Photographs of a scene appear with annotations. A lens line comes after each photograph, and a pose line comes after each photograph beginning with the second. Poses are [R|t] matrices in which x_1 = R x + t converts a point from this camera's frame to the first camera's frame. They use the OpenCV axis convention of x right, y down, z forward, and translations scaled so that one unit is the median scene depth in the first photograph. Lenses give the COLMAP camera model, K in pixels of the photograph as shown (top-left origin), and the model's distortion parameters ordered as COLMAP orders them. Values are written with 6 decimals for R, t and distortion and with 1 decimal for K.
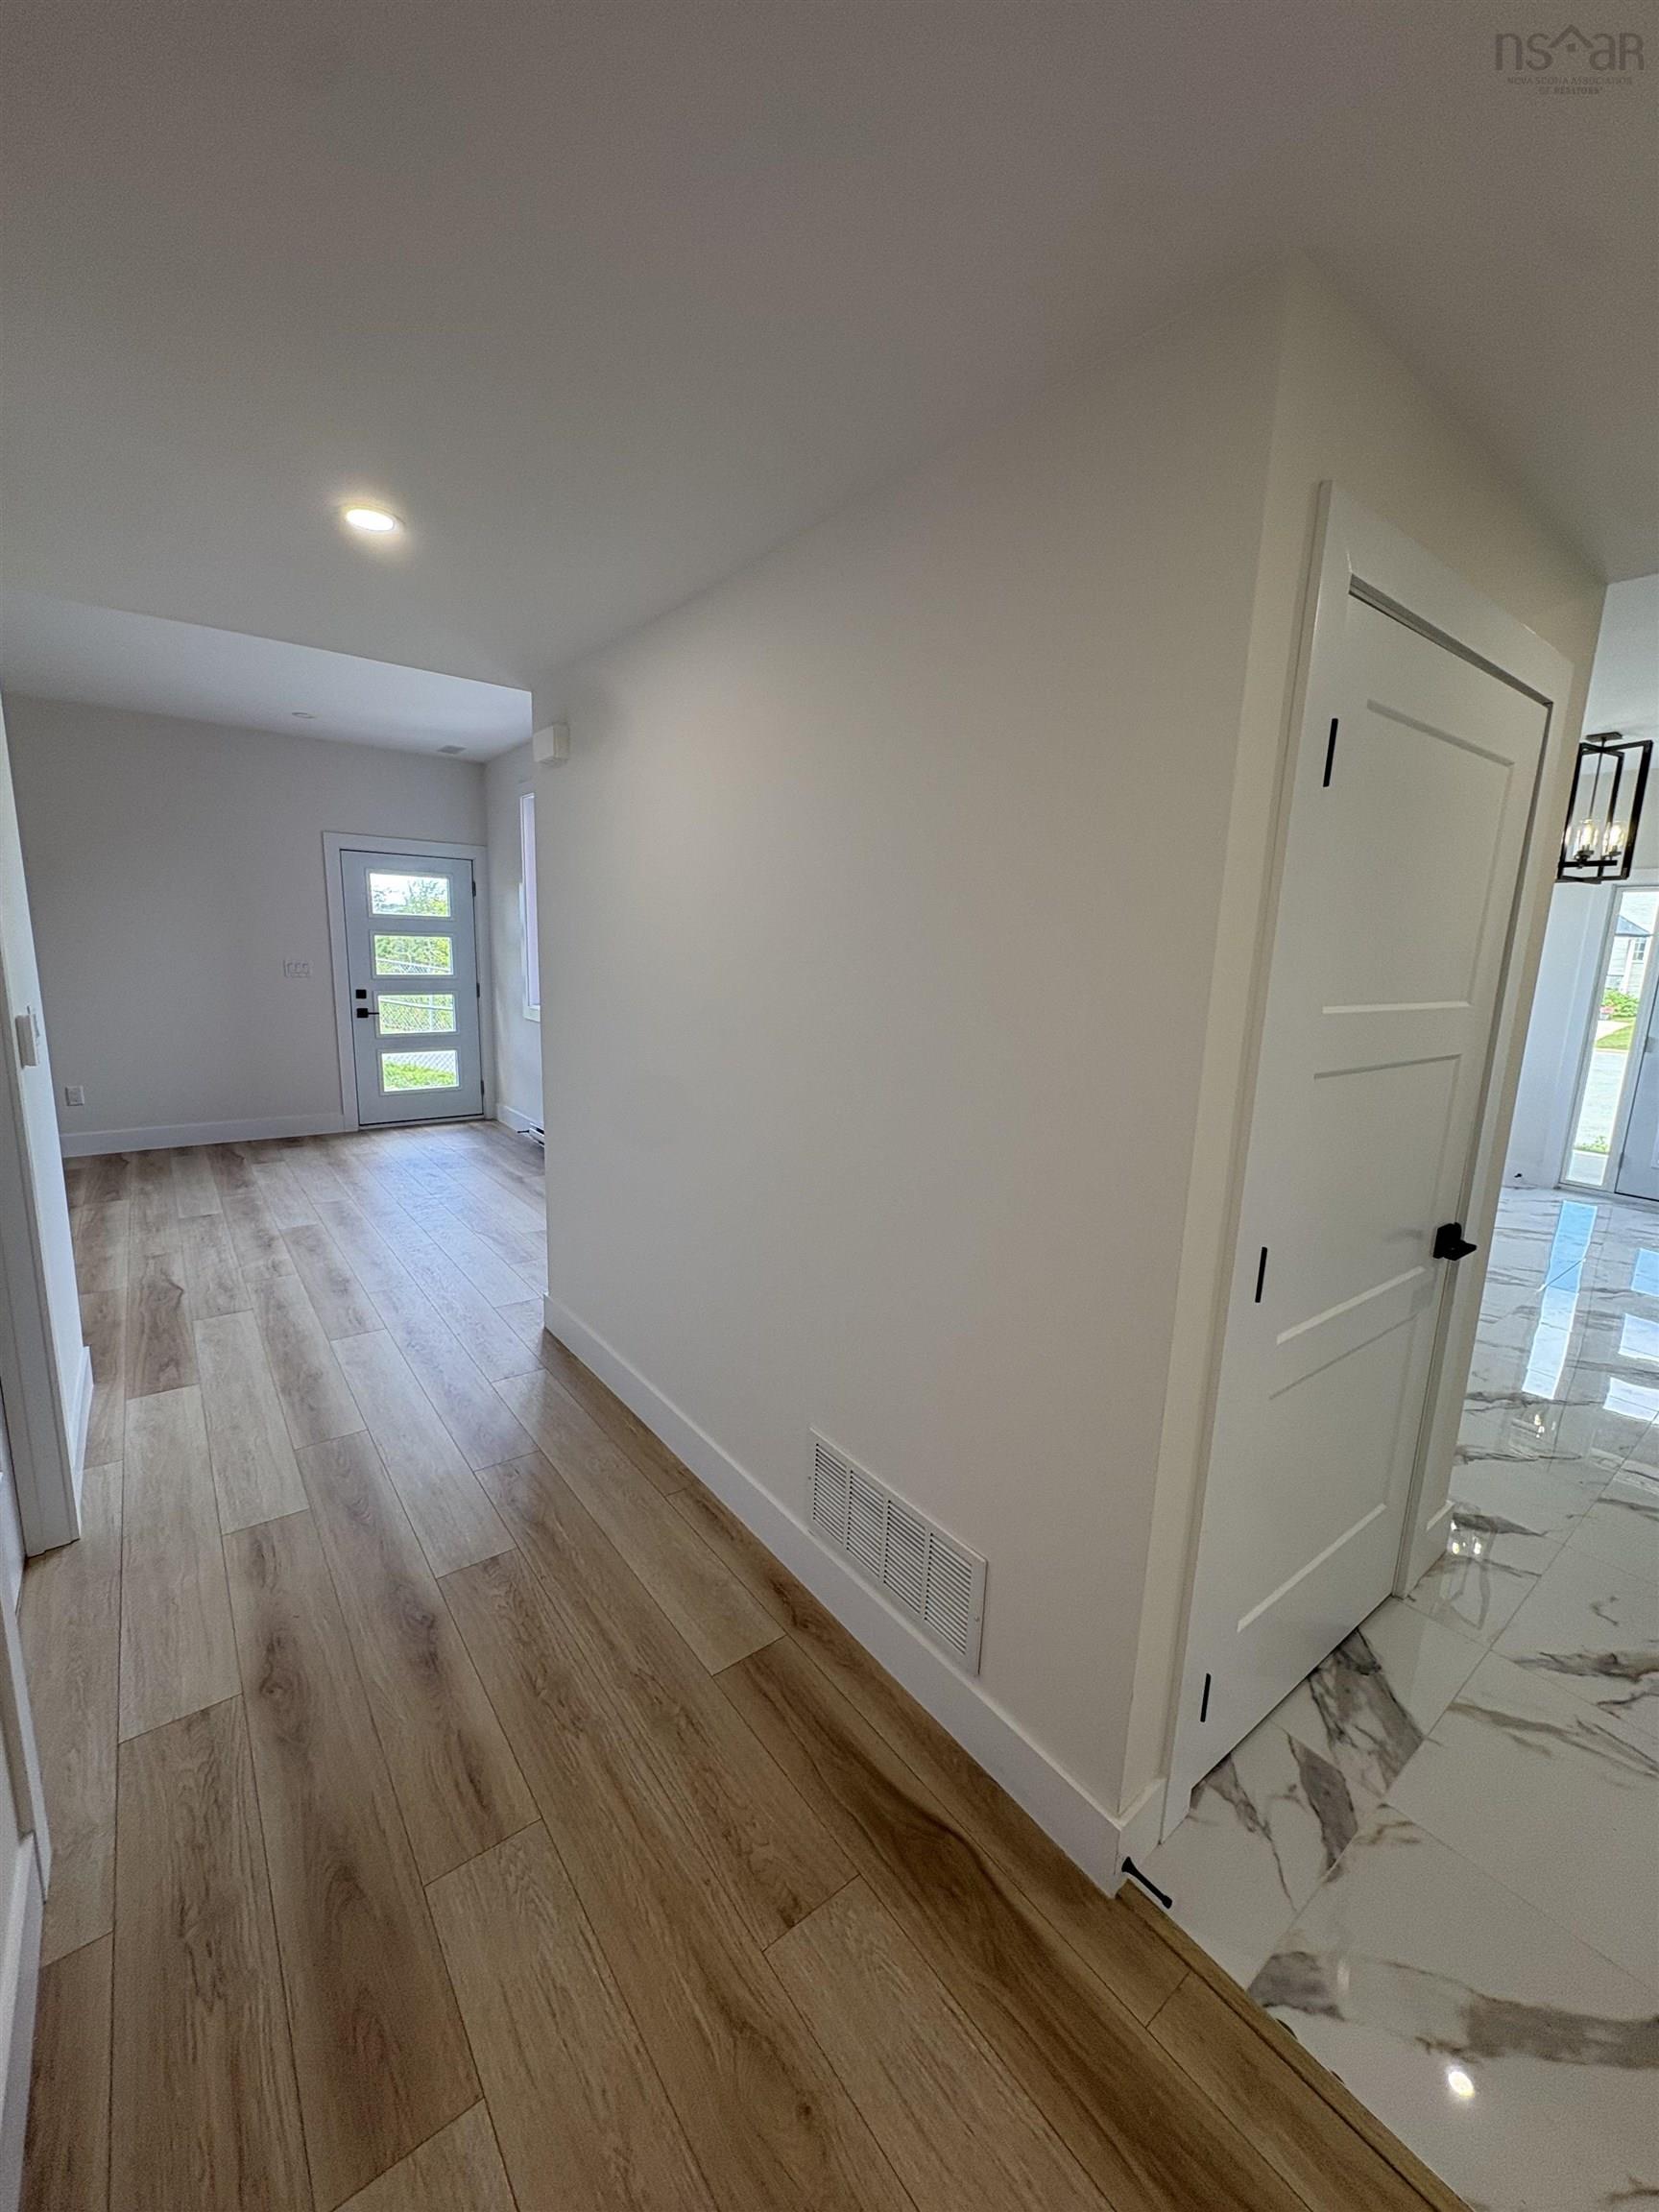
lens RADIAL K [[887.7, 0, 829.5], [0, 887.7, 1106.0], [0, 0, 1]] dist [-0.000578, -0.000019]
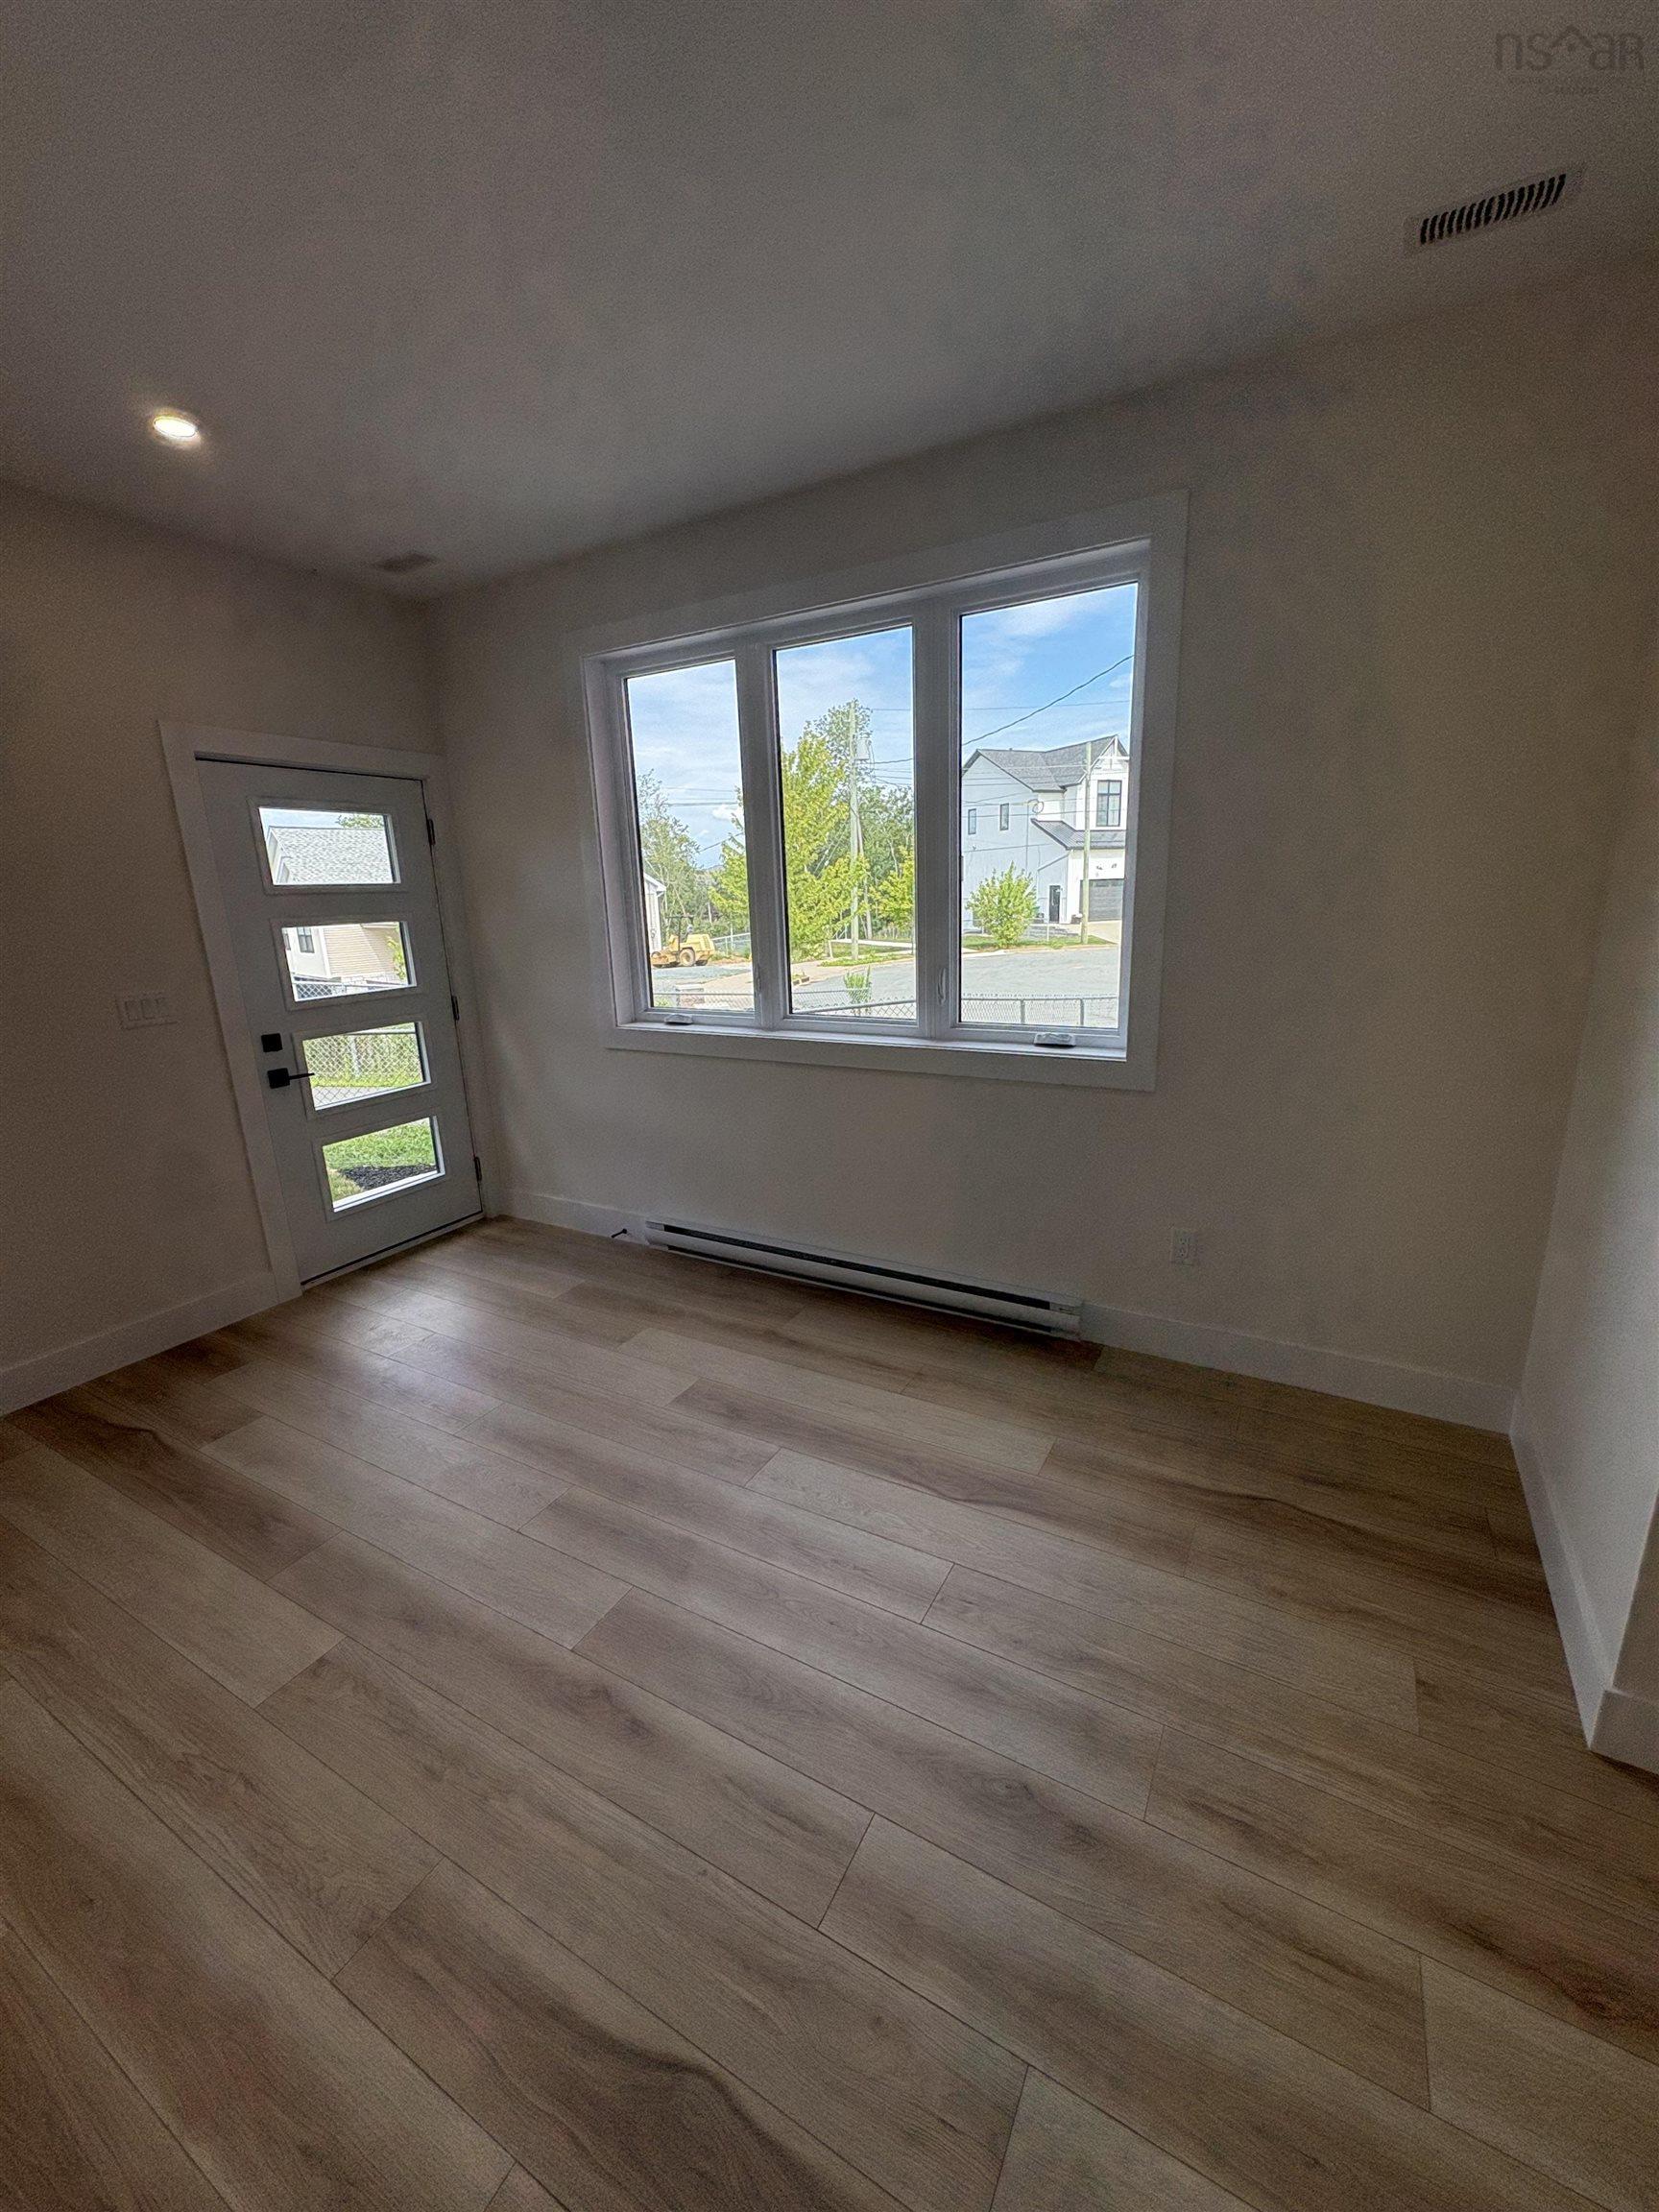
lens RADIAL K [[888.0, 0, 829.5], [0, 888.0, 1106.0], [0, 0, 1]] dist [0.000206, 0.000167]
pose [[0.916082, -0.157607, 0.368720, -0.425539], [0.137690, 0.987247, 0.079901, -0.086039], [-0.376610, -0.022427, 0.926100, 0.395068]]
